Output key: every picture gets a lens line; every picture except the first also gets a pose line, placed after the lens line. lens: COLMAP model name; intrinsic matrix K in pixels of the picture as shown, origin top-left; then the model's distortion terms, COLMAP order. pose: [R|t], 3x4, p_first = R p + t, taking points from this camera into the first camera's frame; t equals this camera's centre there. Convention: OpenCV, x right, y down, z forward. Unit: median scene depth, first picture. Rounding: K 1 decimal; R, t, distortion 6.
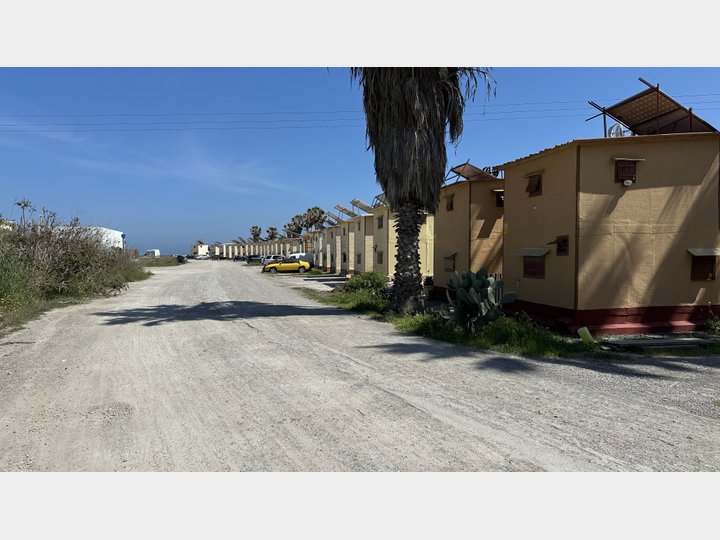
lens RADIAL K [[503.9, 0, 362.3], [0, 503.9, 262.8], [0, 0, 1]] dist [0.120310, -0.167167]
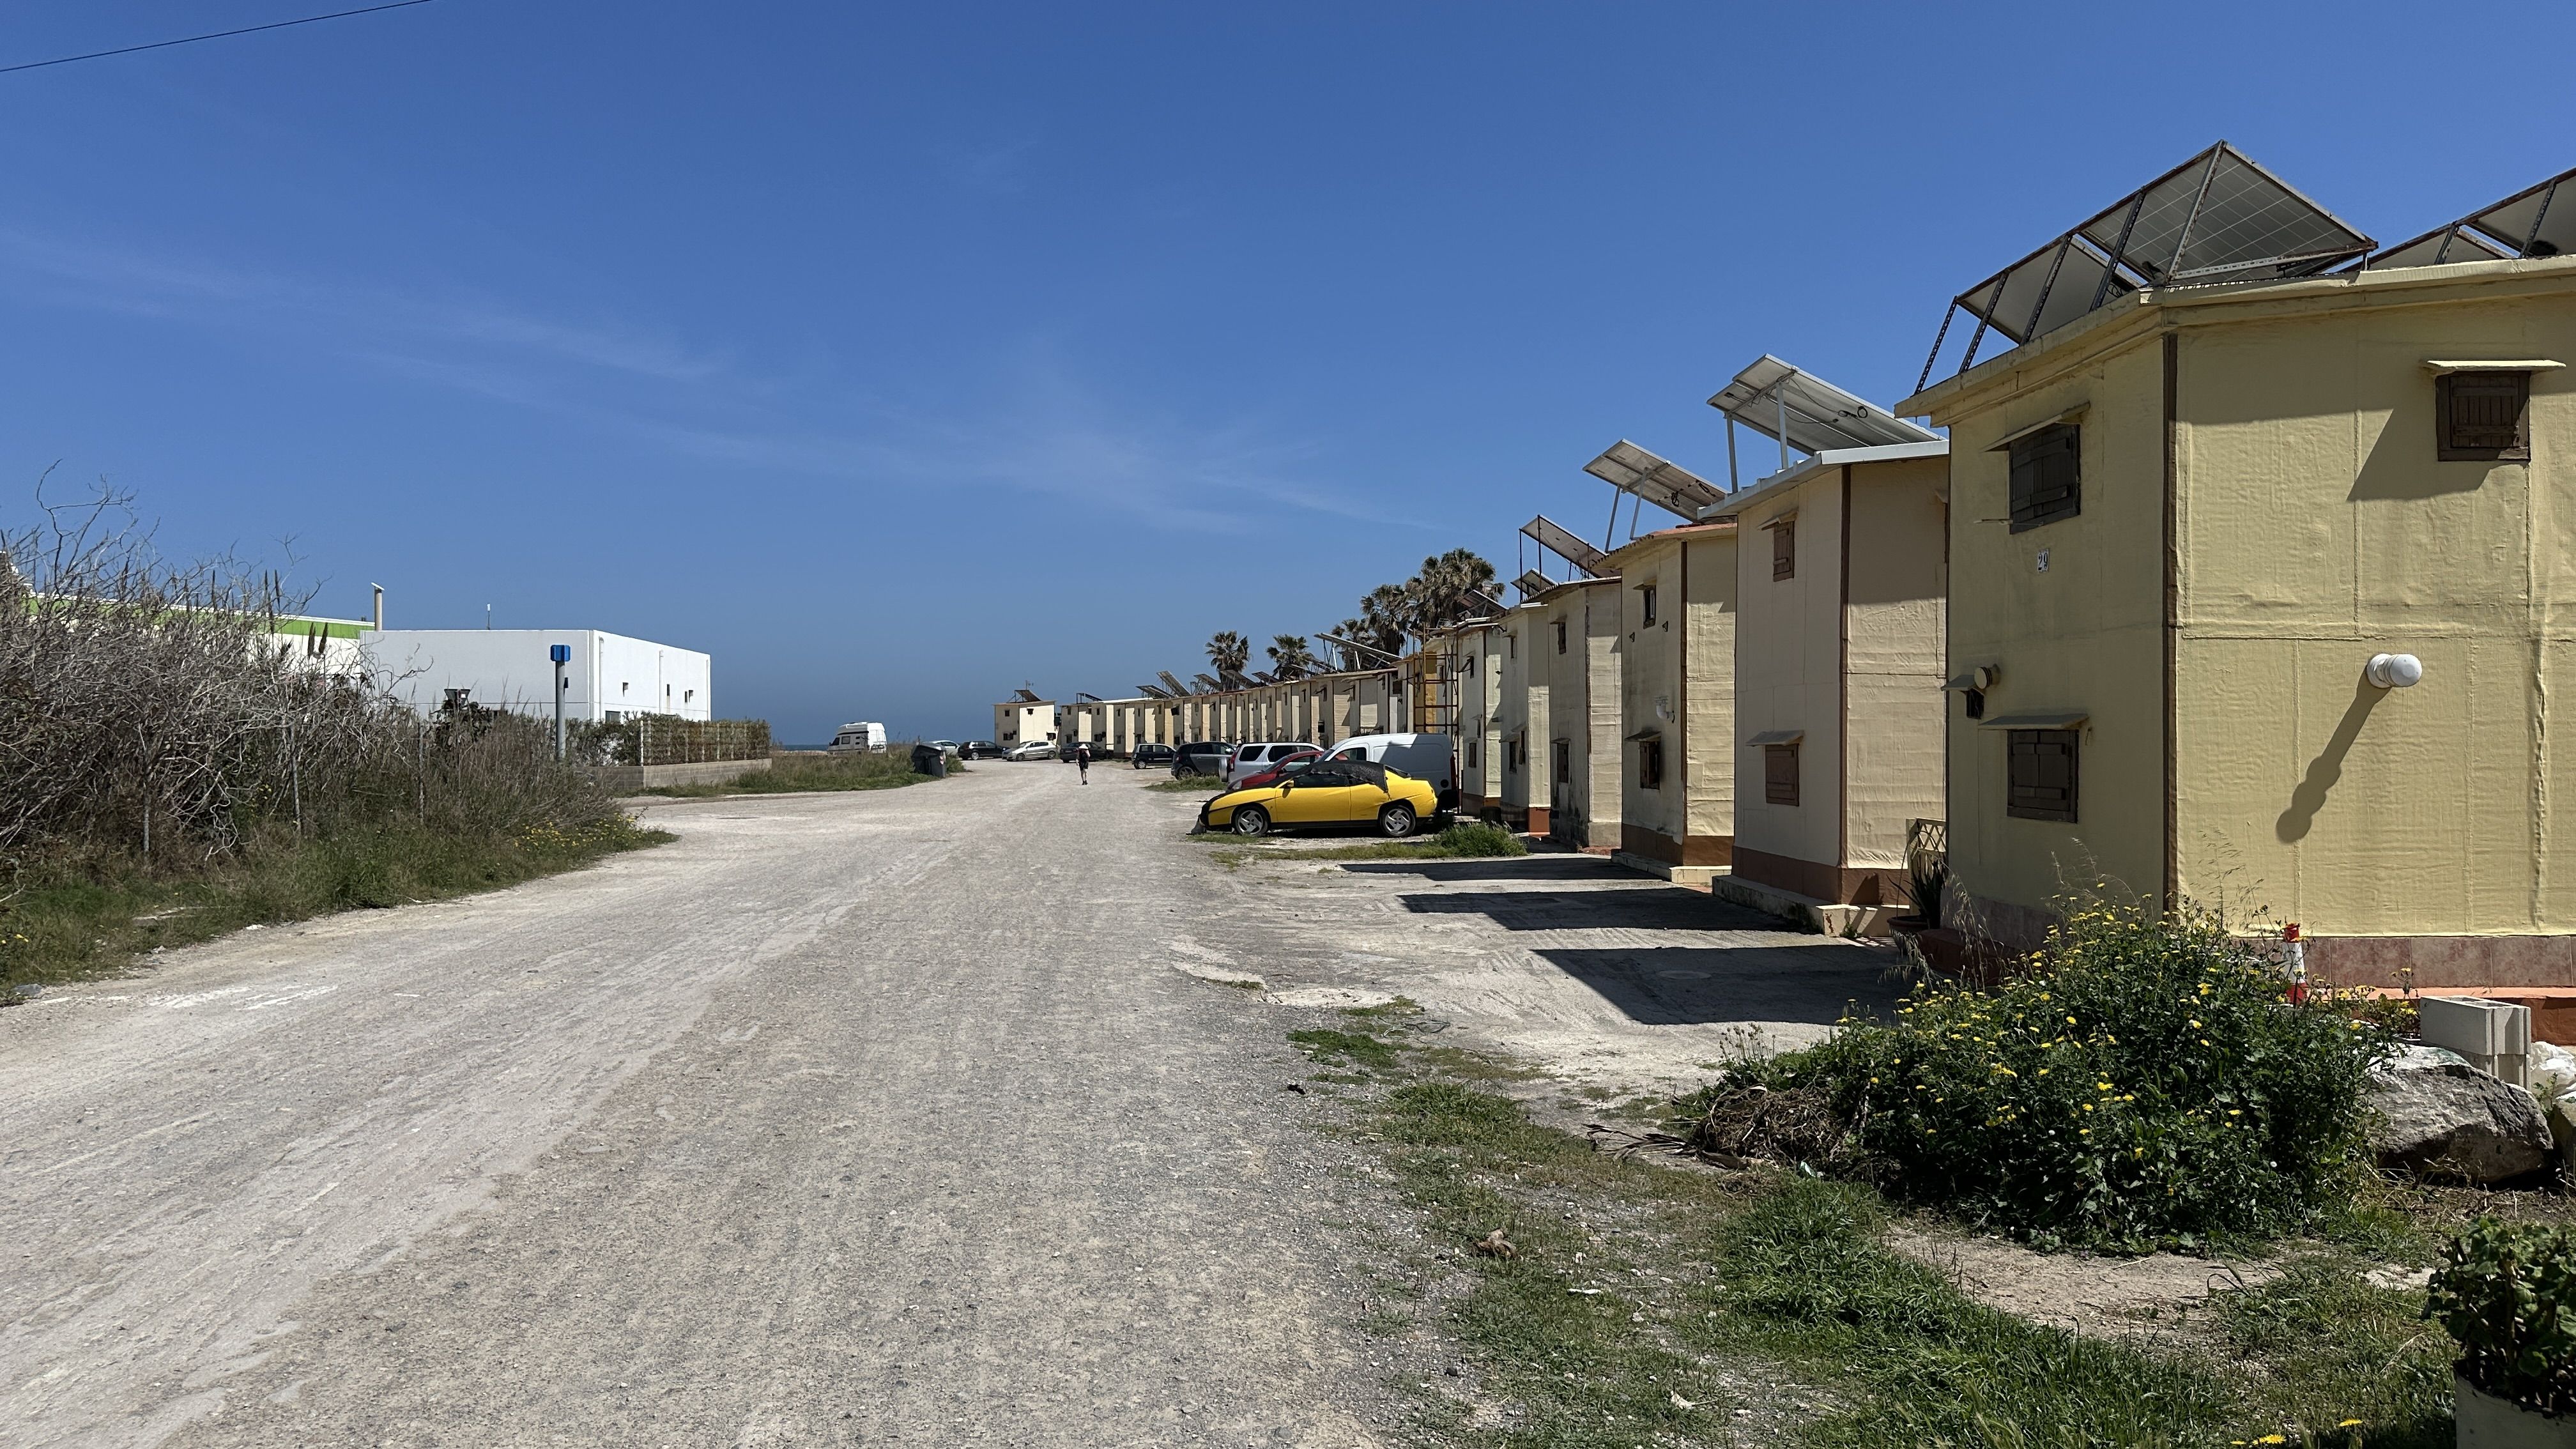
lens RADIAL K [[1793.0, 0, 1288.0], [0, 1793.0, 724.5], [0, 0, 1]] dist [0.102096, -0.140039]
pose [[0.983238, -0.001361, -0.182322, -0.021858], [-0.003276, 0.999679, -0.025127, -0.003143], [0.182297, 0.025303, 0.982918, 0.192927]]
